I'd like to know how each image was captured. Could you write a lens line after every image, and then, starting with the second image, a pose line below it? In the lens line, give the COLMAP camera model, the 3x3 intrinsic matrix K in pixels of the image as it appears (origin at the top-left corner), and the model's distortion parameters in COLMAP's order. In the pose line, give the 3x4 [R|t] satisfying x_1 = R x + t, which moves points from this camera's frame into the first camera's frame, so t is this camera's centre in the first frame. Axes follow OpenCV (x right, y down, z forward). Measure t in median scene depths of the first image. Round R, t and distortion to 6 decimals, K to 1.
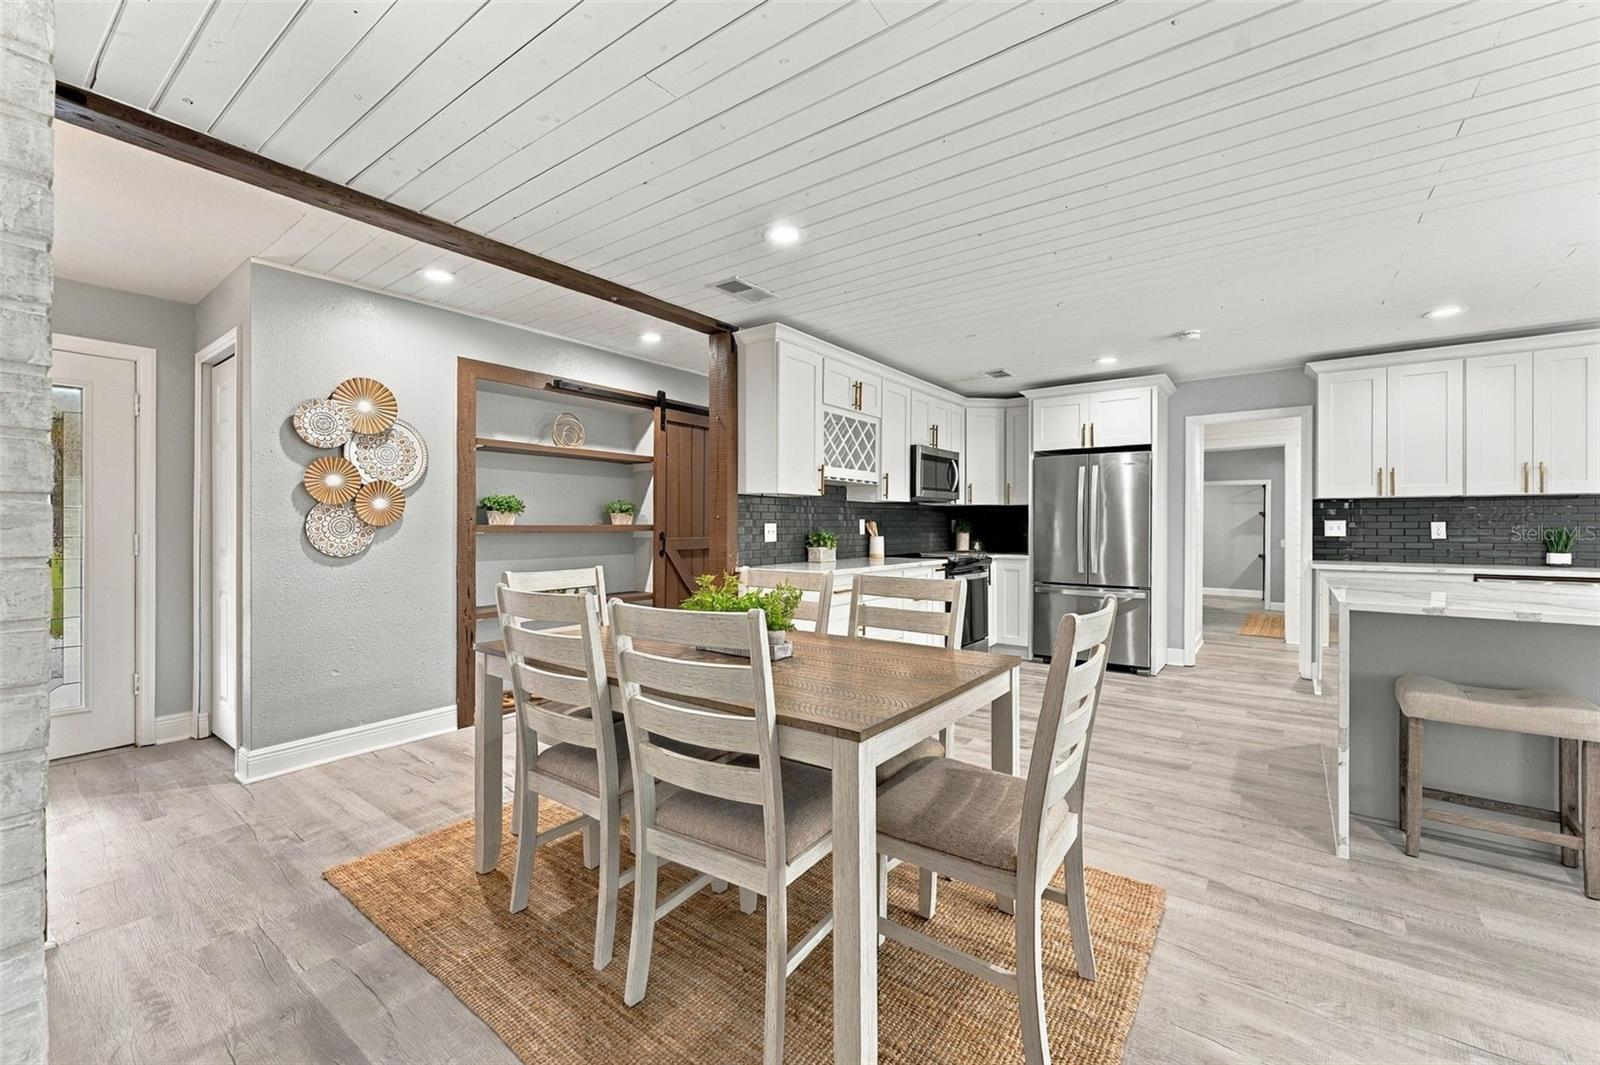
lens RADIAL K [[655.0, 0, 798.3], [0, 655.0, 526.6], [0, 0, 1]] dist [-0.002002, -0.000306]
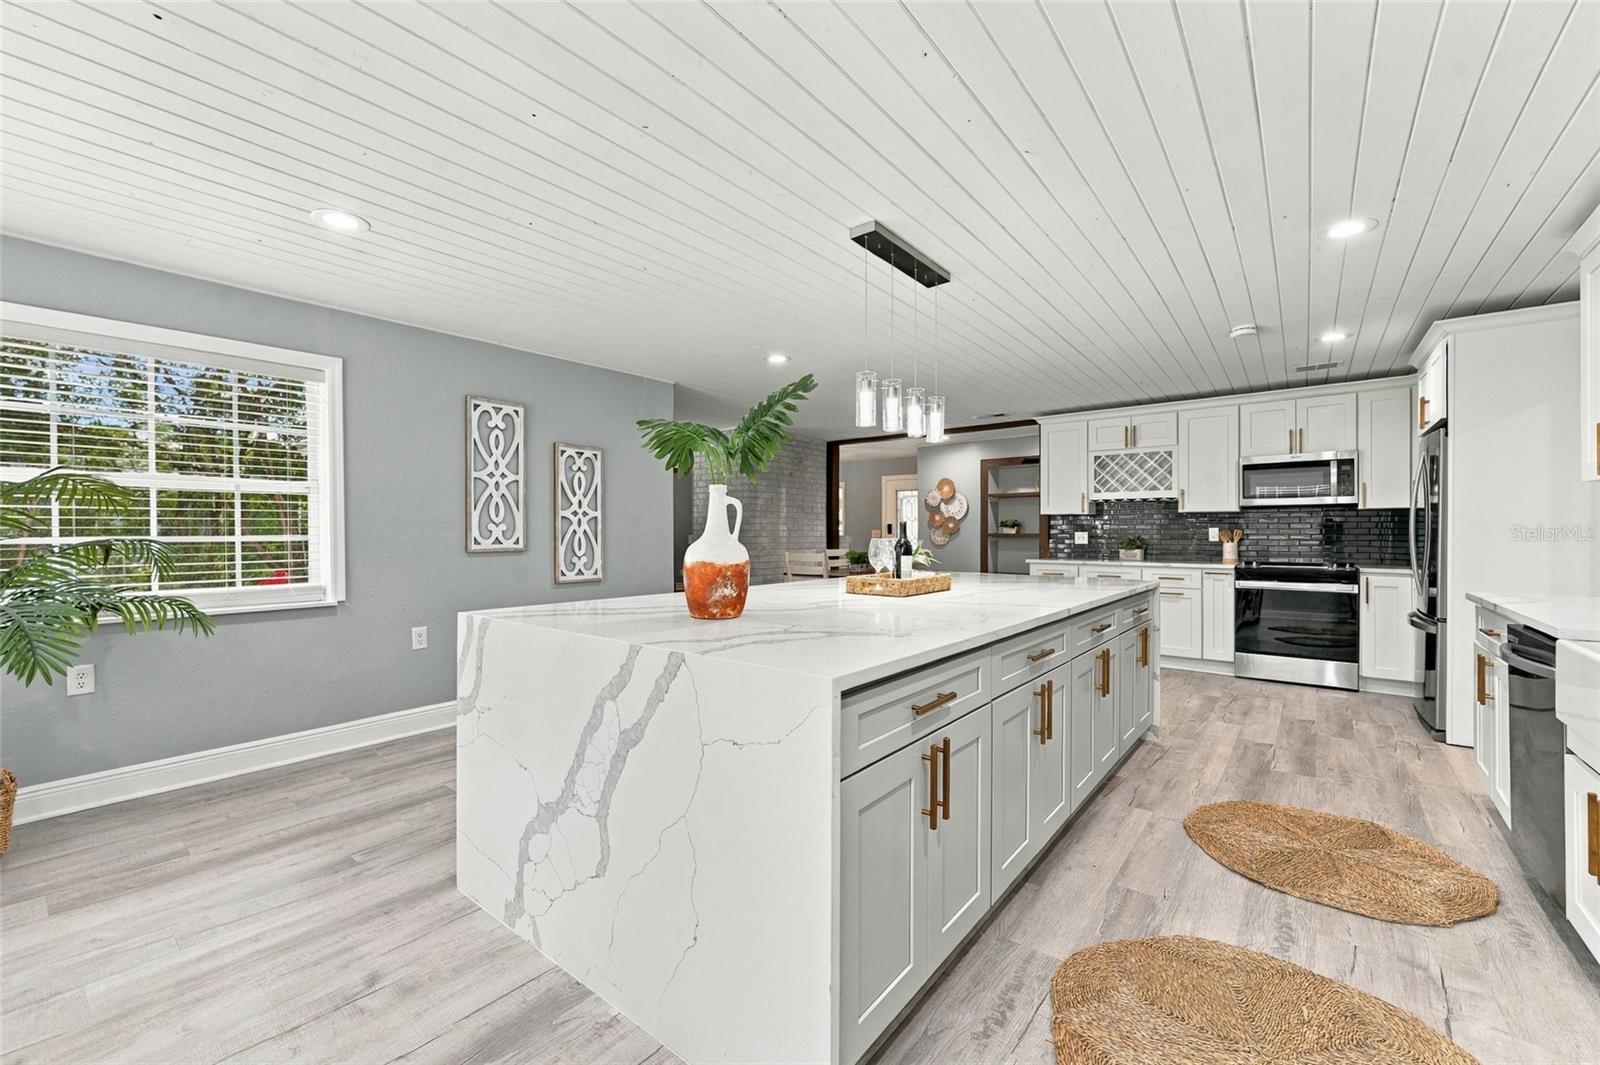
lens RADIAL K [[650.5, 0, 793.8], [0, 650.5, 533.7], [0, 0, 1]] dist [-0.000575, -0.000138]
pose [[-0.037539, -0.001056, -0.999295, 1.307522], [-0.001759, 0.999998, -0.000990, 0.001358], [0.999294, 0.001721, -0.037541, 0.322531]]
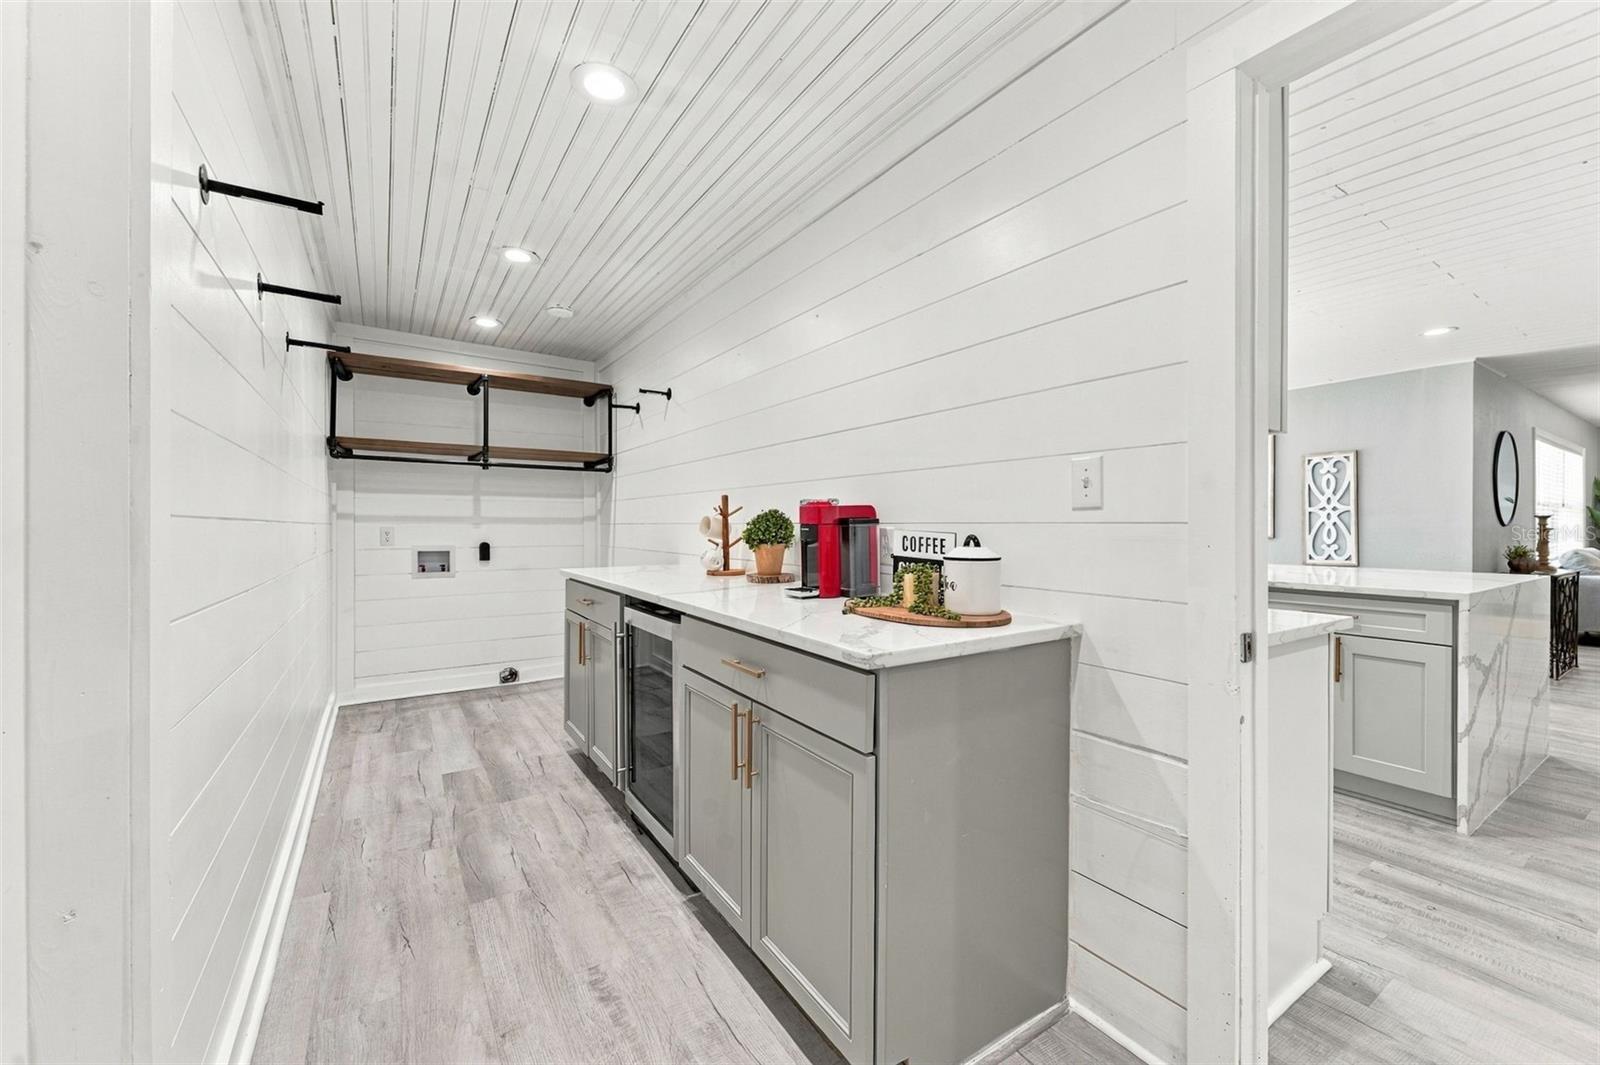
lens RADIAL K [[632.4, 0, 800.0], [0, 632.4, 532.5], [0, 0, 1]] dist [-0.000809, -0.000278]
pose [[-0.937966, -0.005597, 0.346683, 0.868837], [-0.001812, 0.999935, 0.011241, 0.002690], [-0.346724, 0.009916, -0.937915, 1.317380]]
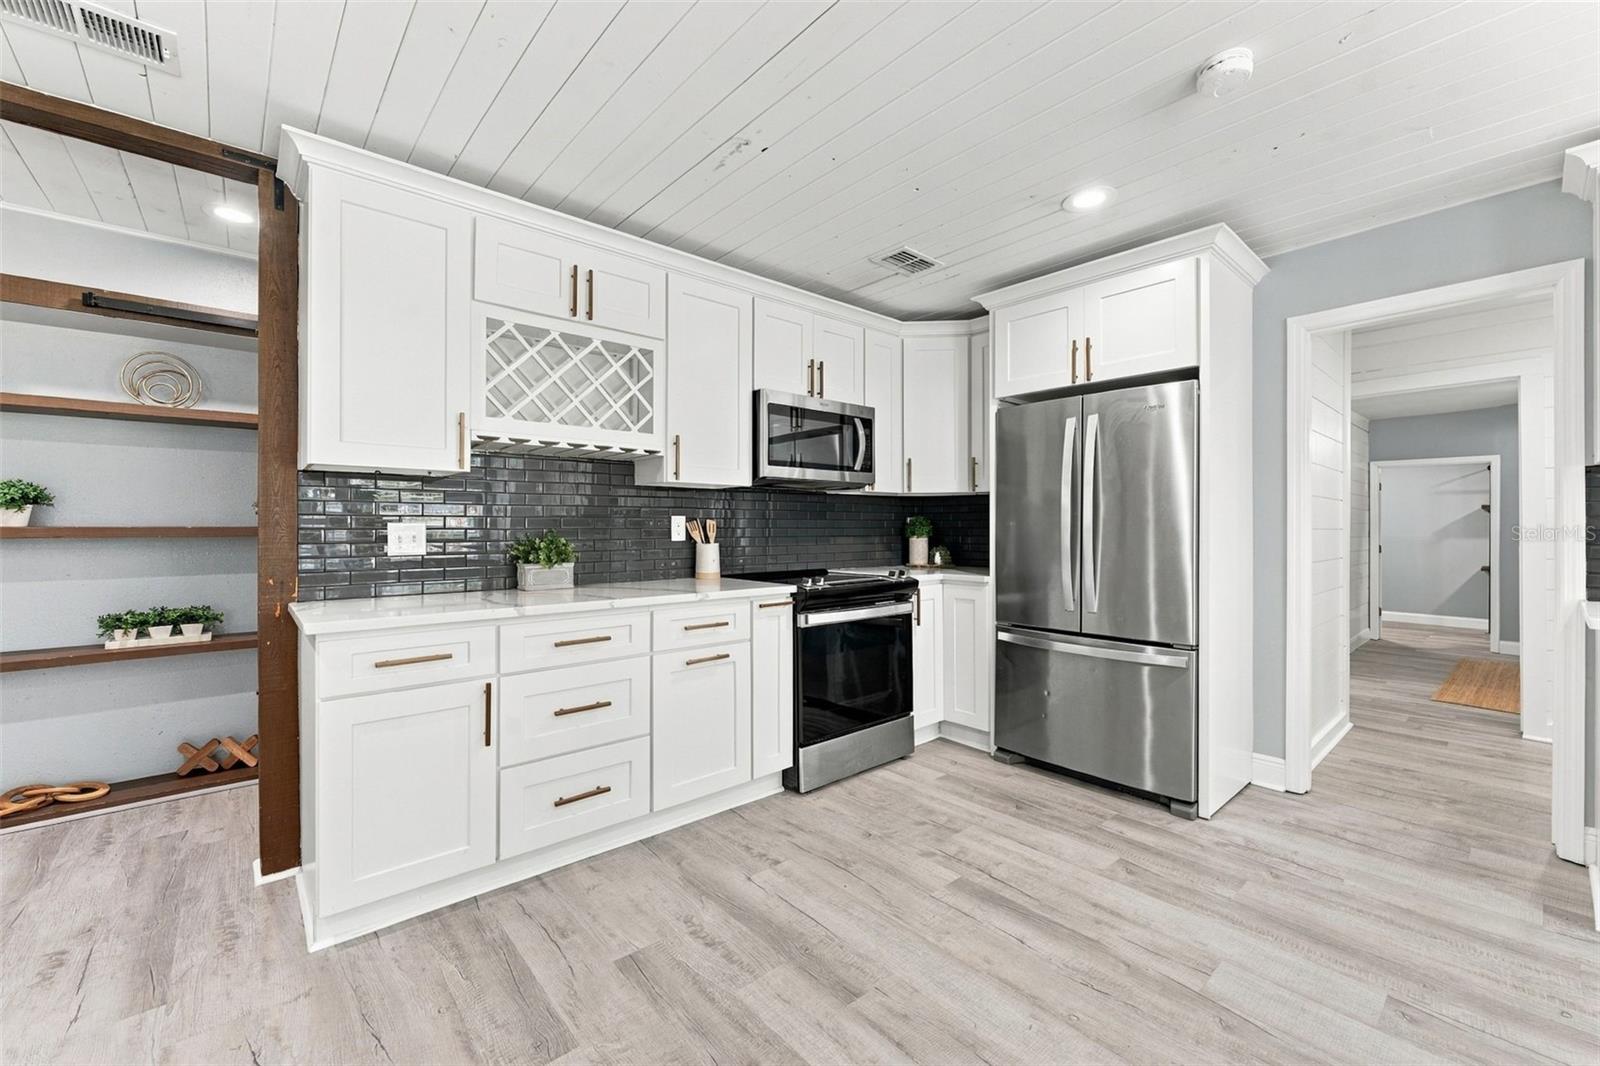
lens RADIAL K [[643.2, 0, 798.7], [0, 643.2, 528.4], [0, 0, 1]] dist [-0.000108, -0.000200]
pose [[0.977859, -0.001663, -0.209258, 0.345953], [0.001966, 0.999997, 0.001241, -0.000131], [0.209256, -0.001625, 0.977860, 0.452647]]
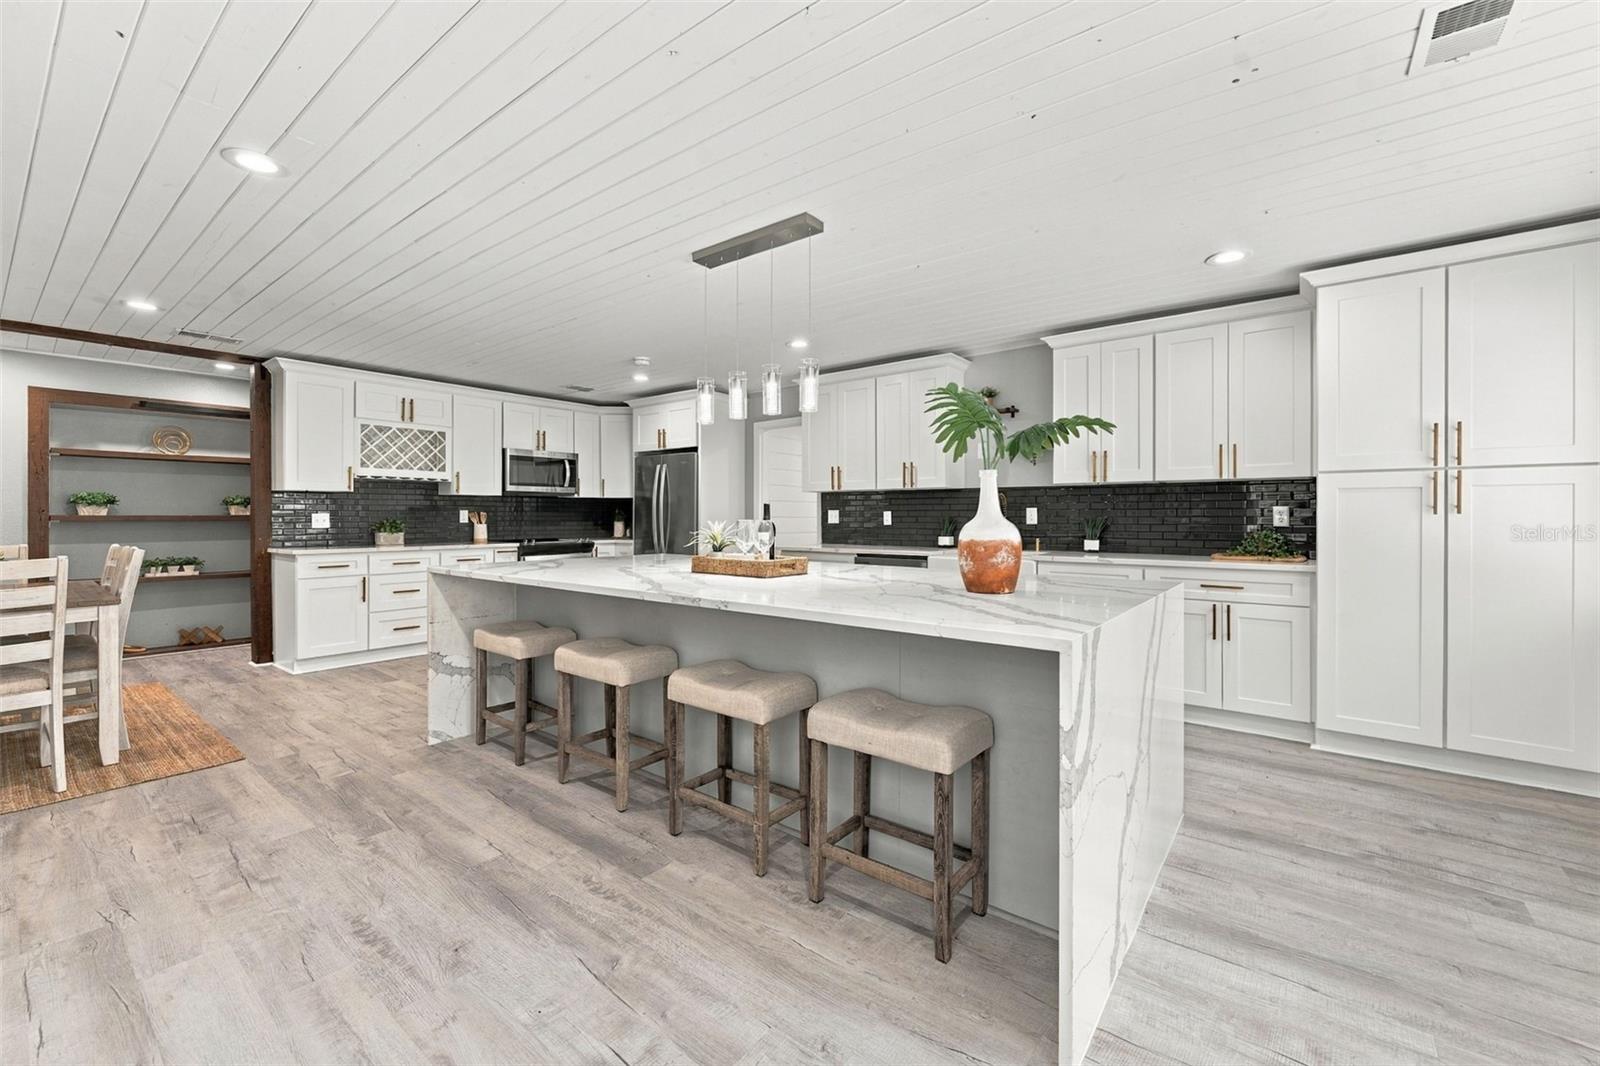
lens RADIAL K [[649.7, 0, 802.0], [0, 649.7, 521.1], [0, 0, 1]] dist [-0.000338, -0.000226]
pose [[0.999697, -0.001678, -0.024546, 0.778591], [0.001825, 0.999980, 0.005978, 0.002993], [0.024536, -0.006021, 0.999681, -0.188459]]
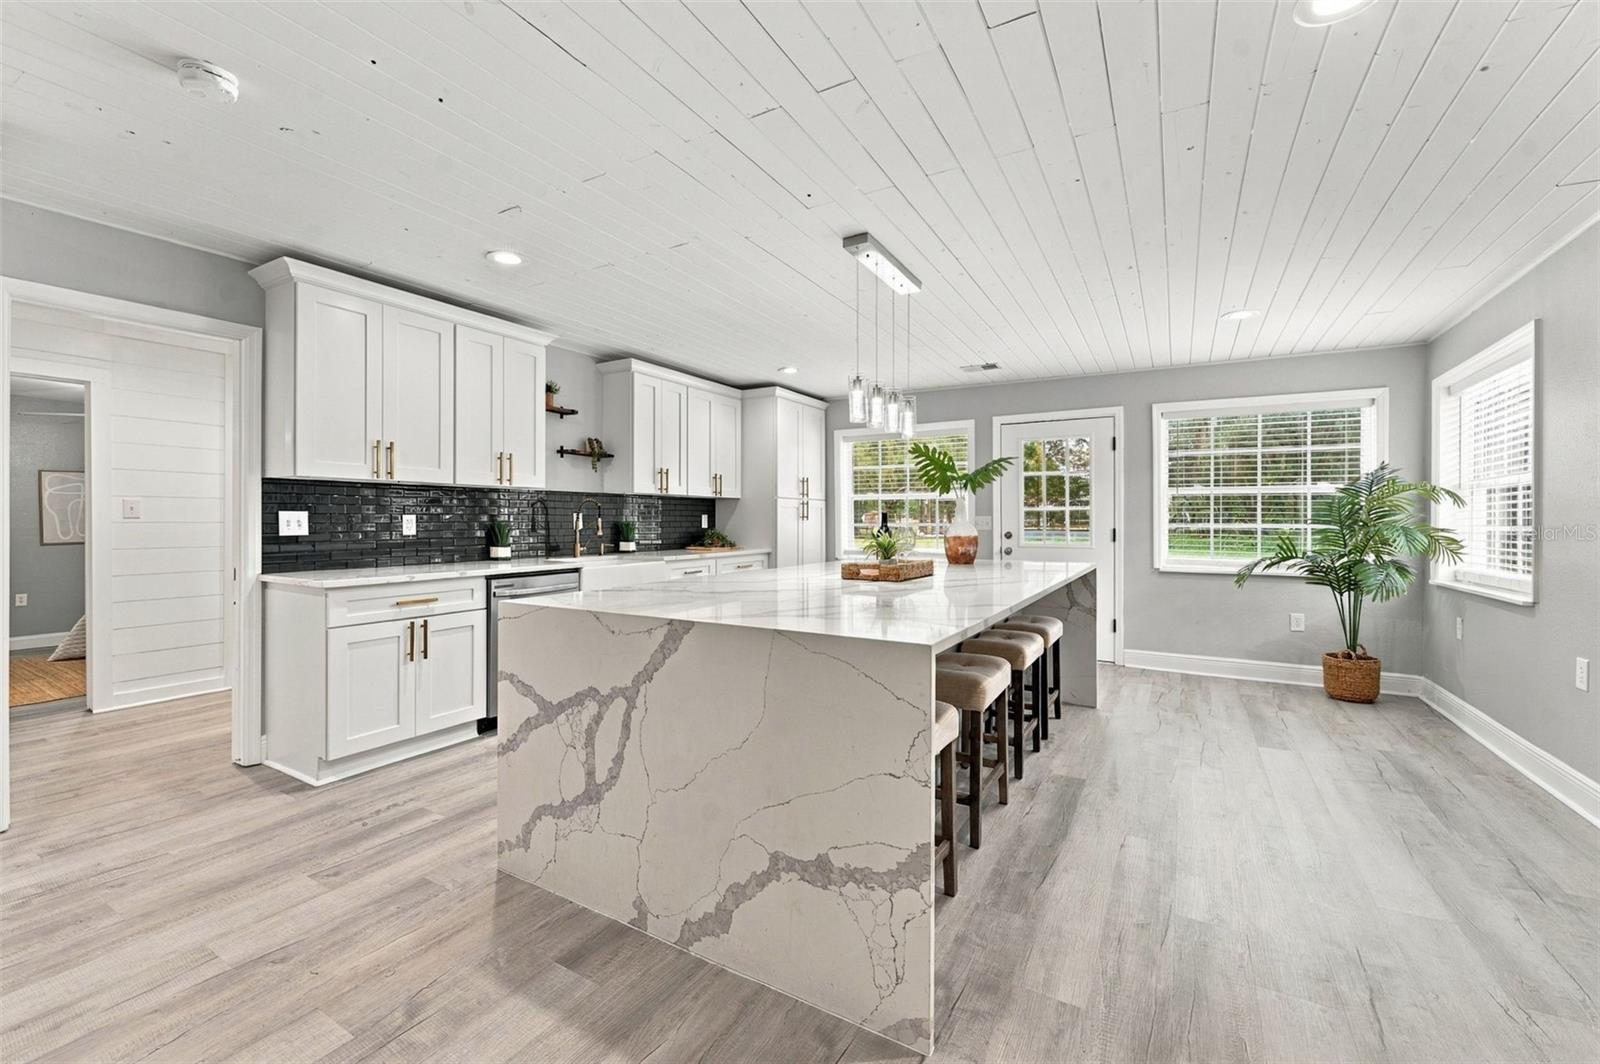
lens RADIAL K [[649.7, 0, 802.0], [0, 649.7, 520.1], [0, 0, 1]] dist [-0.000338, -0.000226]
pose [[-0.111811, -0.004310, 0.993720, 0.104391], [-0.000293, 0.999991, 0.004304, -0.003821], [-0.993729, 0.000190, -0.111811, 0.549416]]
